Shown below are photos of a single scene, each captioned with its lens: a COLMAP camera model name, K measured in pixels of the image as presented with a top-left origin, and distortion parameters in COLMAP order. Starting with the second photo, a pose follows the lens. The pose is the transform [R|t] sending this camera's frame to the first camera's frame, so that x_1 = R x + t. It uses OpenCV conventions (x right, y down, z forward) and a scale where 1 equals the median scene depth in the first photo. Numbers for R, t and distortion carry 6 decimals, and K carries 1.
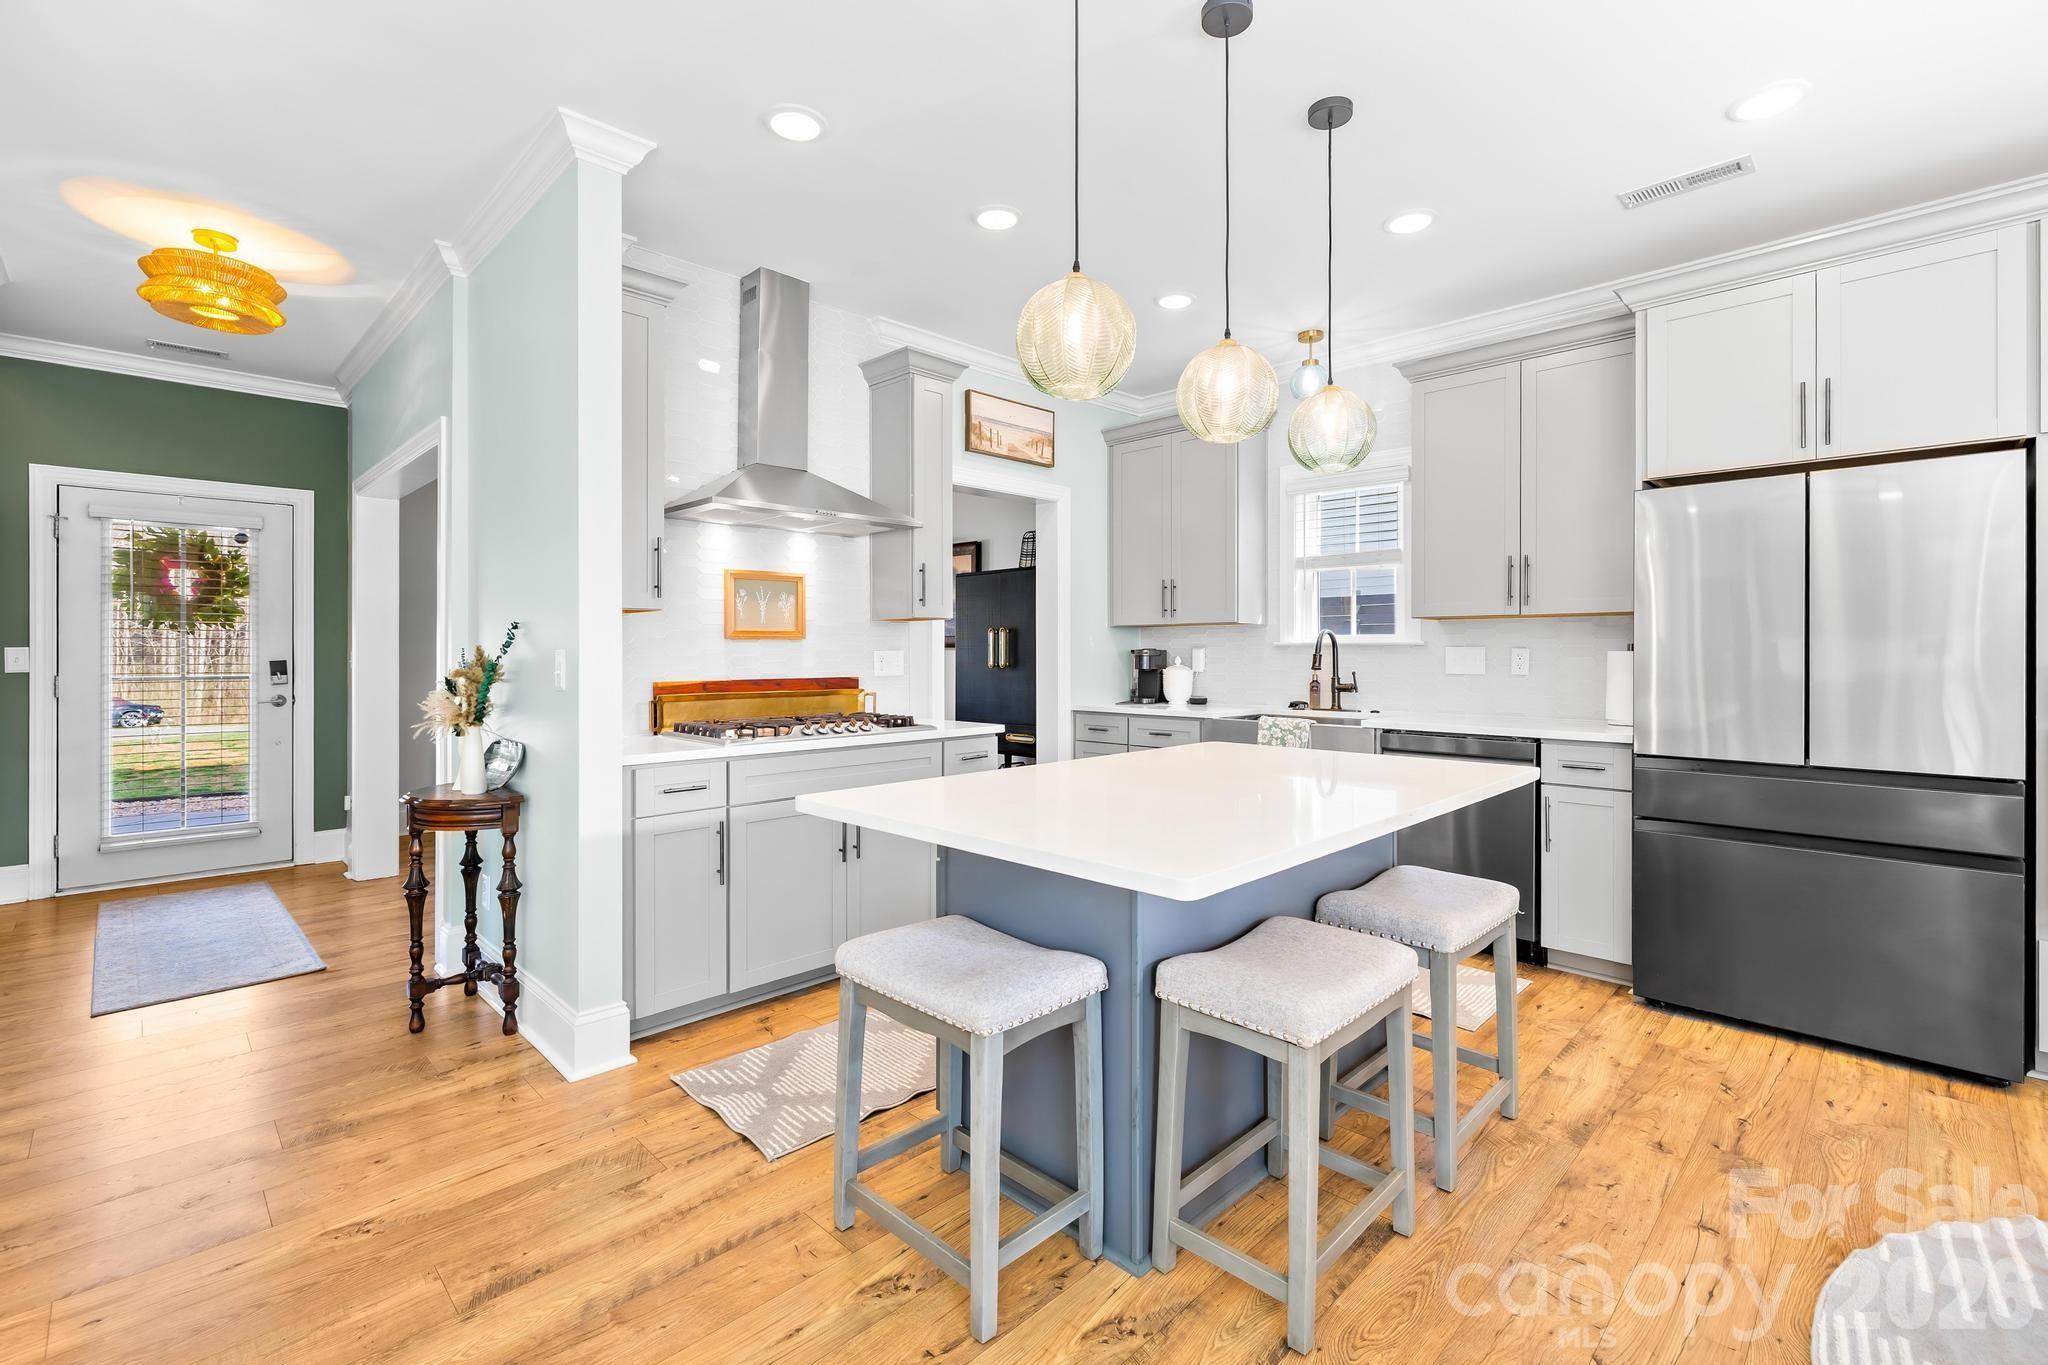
lens RADIAL K [[891.0, 0, 1024.7], [0, 891.0, 636.1], [0, 0, 1]] dist [-0.002024, -0.000332]
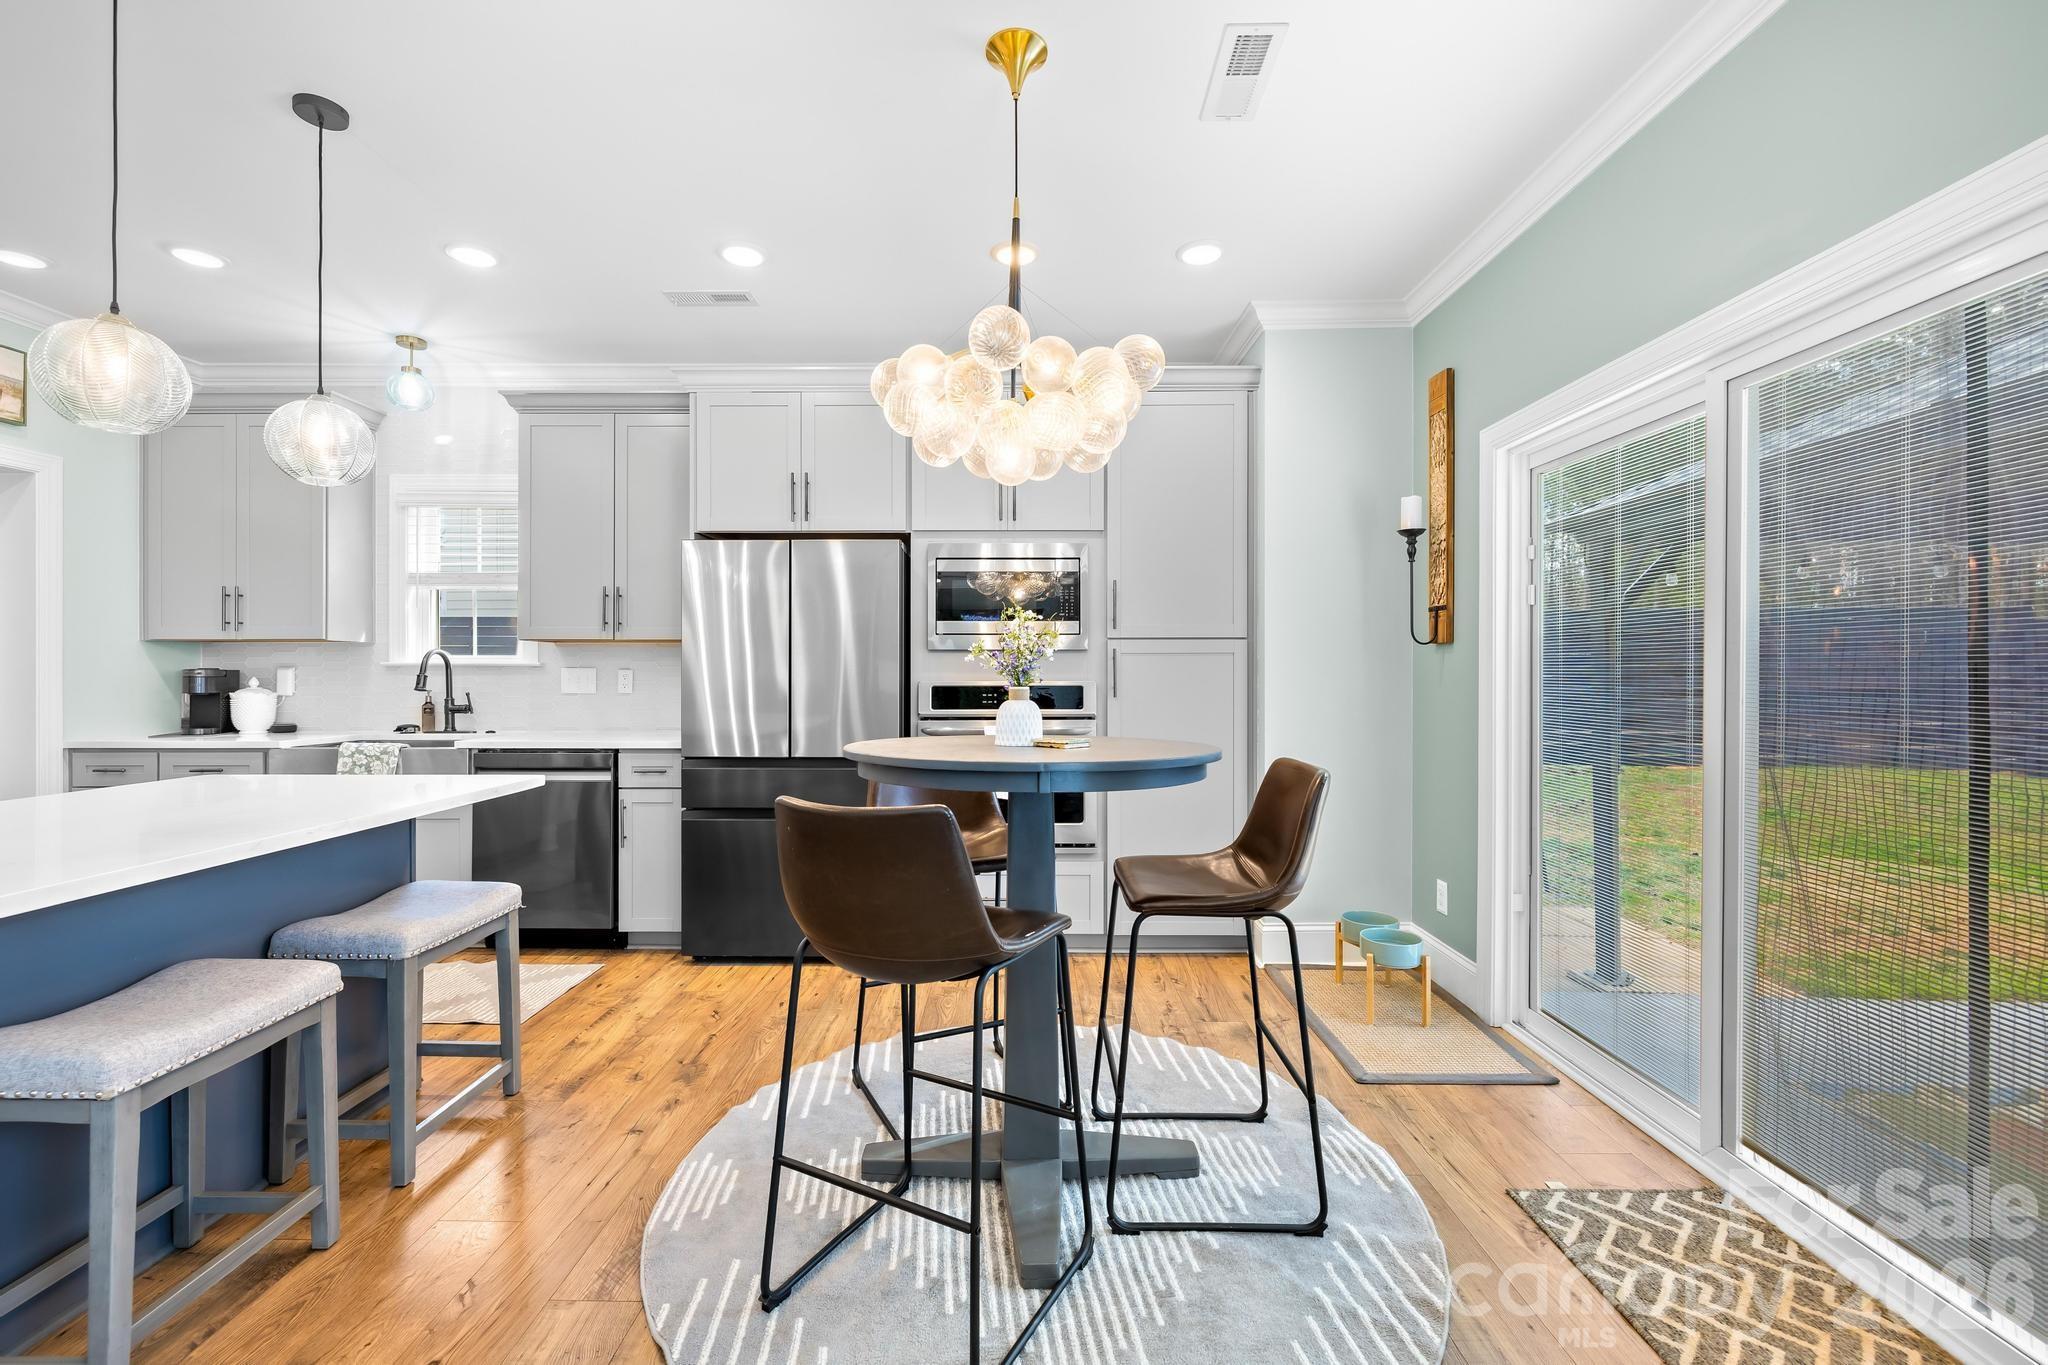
lens RADIAL K [[859.8, 0, 1019.5], [0, 859.8, 663.2], [0, 0, 1]] dist [-0.001530, 0.000019]
pose [[0.716941, 0.009755, 0.697066, 0.175293], [-0.014118, 0.999900, 0.000528, -0.002438], [-0.696991, -0.010220, 0.717007, -0.140488]]
